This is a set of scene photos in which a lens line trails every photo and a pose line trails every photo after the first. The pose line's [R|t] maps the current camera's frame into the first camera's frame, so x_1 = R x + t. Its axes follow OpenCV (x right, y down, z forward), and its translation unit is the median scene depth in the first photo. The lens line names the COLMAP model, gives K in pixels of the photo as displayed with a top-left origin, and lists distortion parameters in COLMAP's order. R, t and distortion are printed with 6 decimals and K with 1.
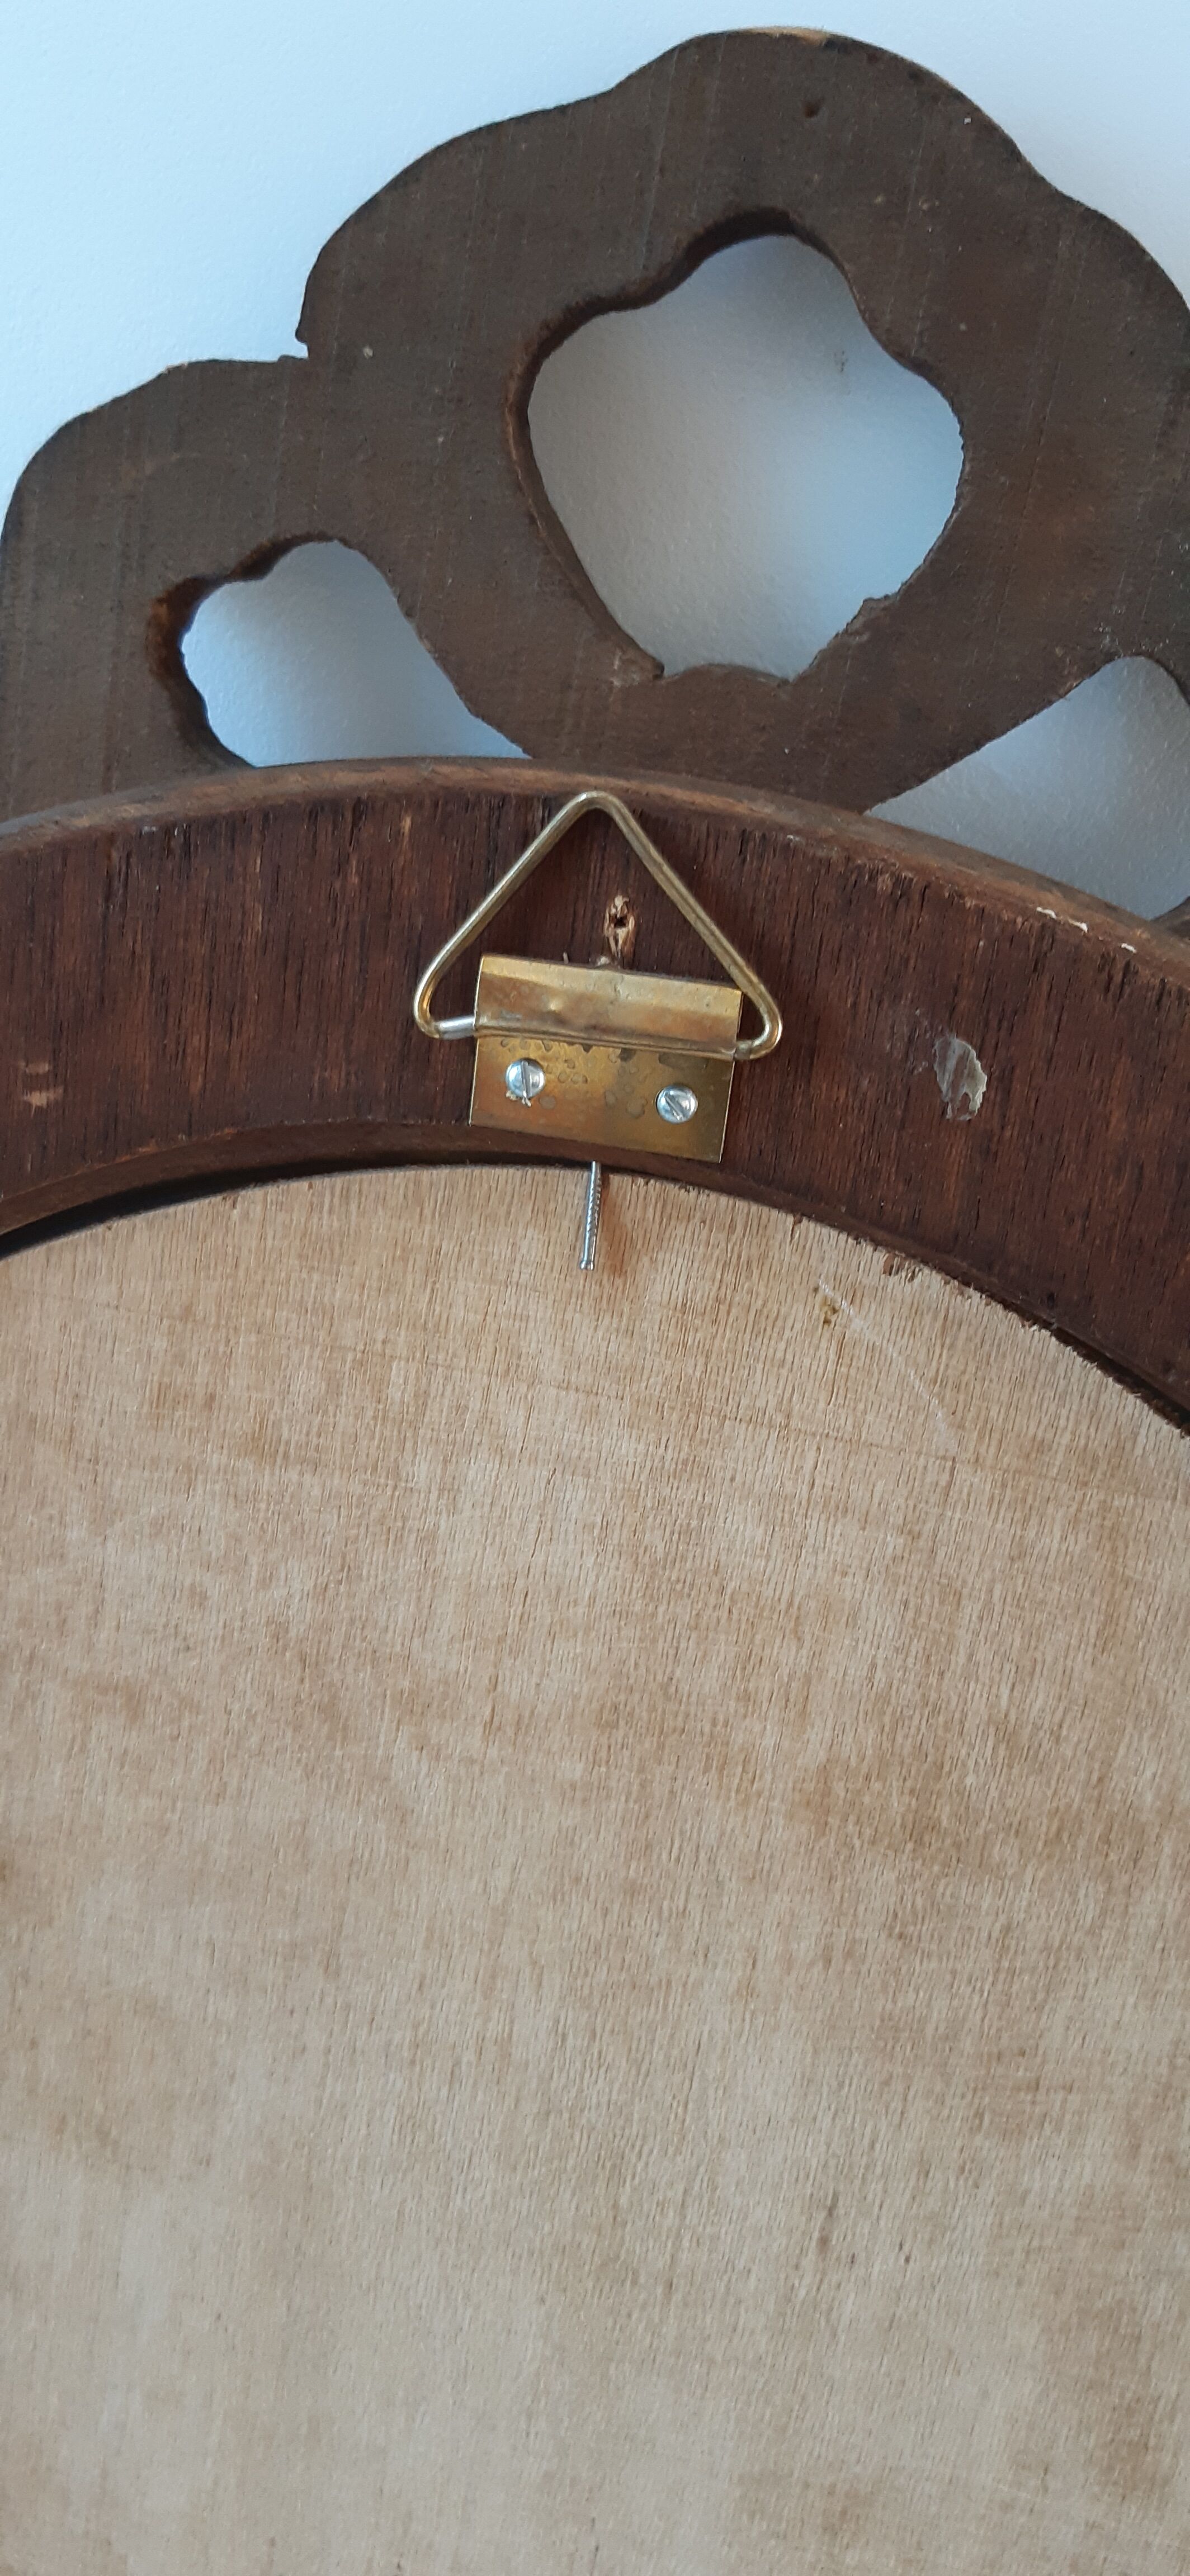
lens RADIAL K [[2045.4, 0, 560.6], [0, 2045.4, 1278.7], [0, 0, 1]] dist [0.119795, -0.277076]
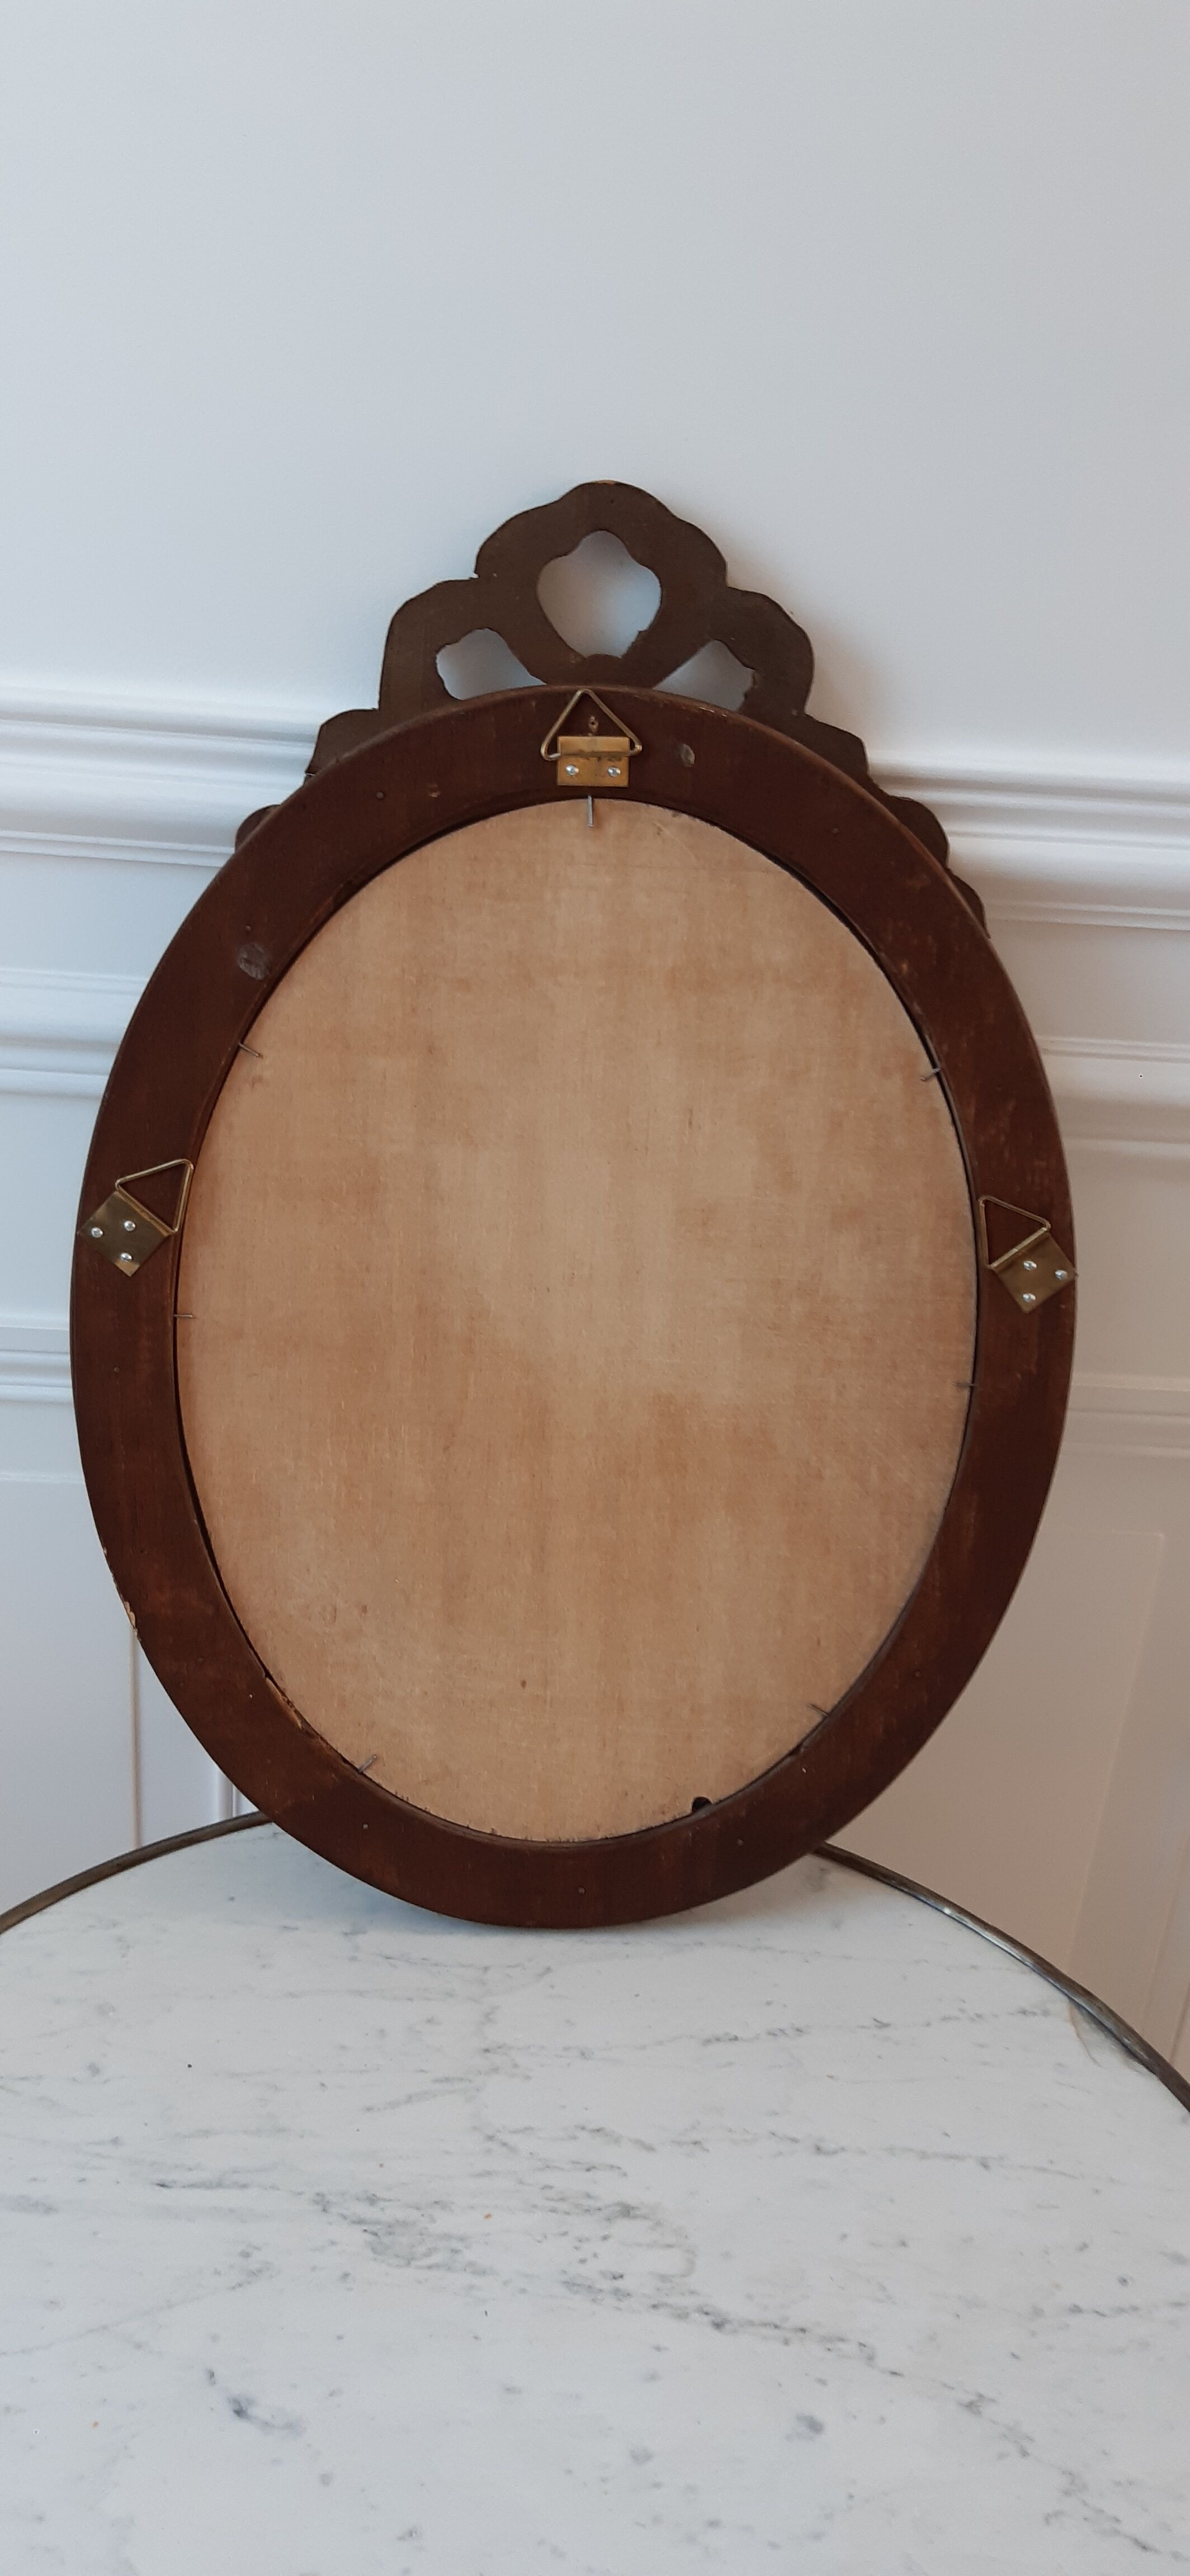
lens RADIAL K [[2045.4, 0, 560.6], [0, 2045.4, 1278.7], [0, 0, 1]] dist [0.119795, -0.277076]
pose [[0.970536, -0.150935, 0.187824, -0.828562], [0.150588, 0.988464, 0.016200, 0.706940], [-0.188102, 0.012561, 0.982069, -2.489402]]
